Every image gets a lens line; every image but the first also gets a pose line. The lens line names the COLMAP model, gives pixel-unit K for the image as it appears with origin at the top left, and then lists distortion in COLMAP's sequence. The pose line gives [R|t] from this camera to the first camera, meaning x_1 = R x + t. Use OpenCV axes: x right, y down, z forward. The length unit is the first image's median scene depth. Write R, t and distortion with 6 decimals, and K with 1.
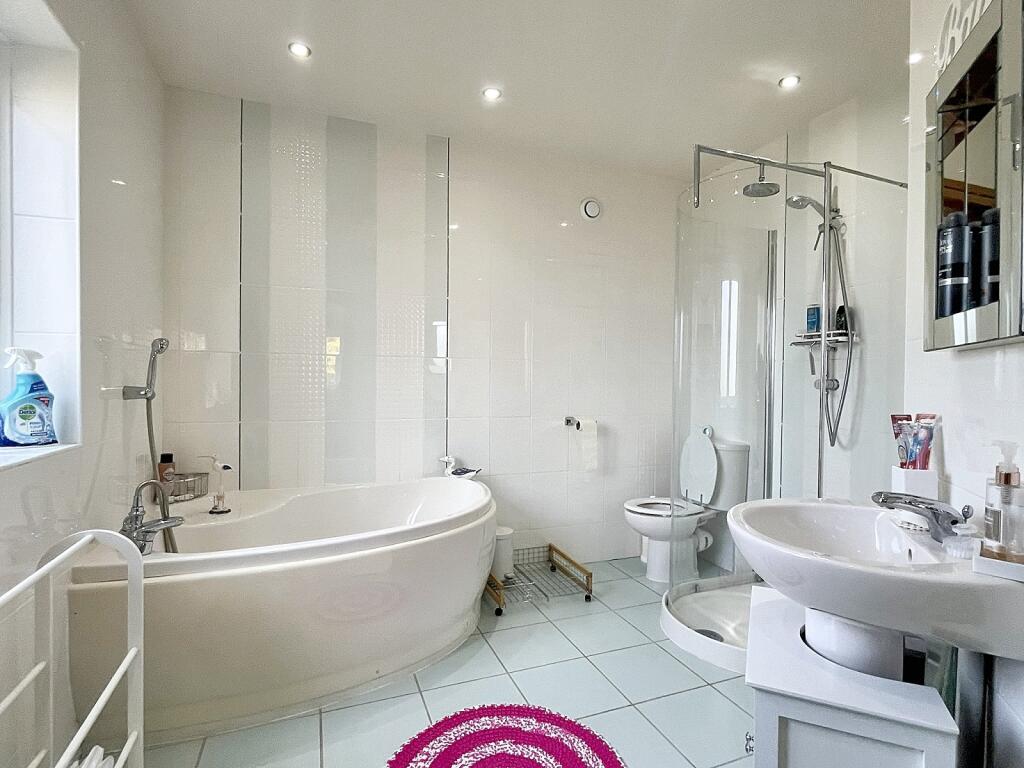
lens RADIAL K [[517.0, 0, 512.0], [0, 517.0, 384.0], [0, 0, 1]] dist [-0.000192, -0.000117]
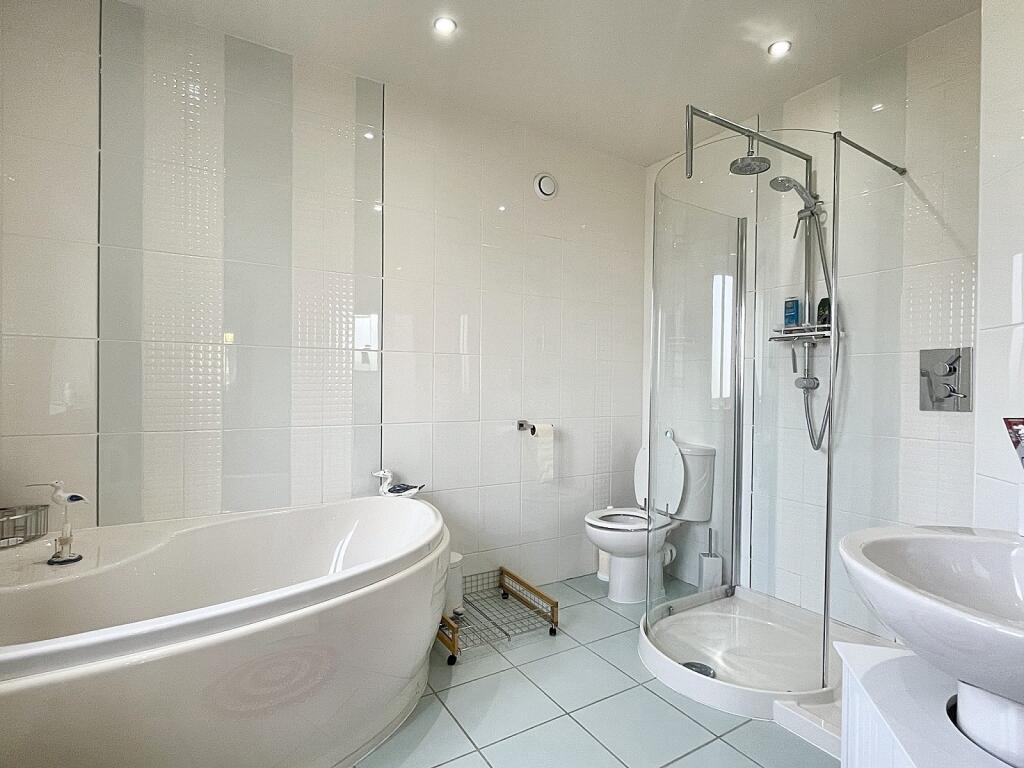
lens RADIAL K [[517.0, 0, 512.0], [0, 517.0, 384.0], [0, 0, 1]] dist [-0.000192, -0.000117]
pose [[0.984709, -0.000149, 0.174206, -0.069743], [0.000473, 0.999998, -0.001819, 0.003754], [-0.174205, 0.001874, 0.984708, 0.163862]]
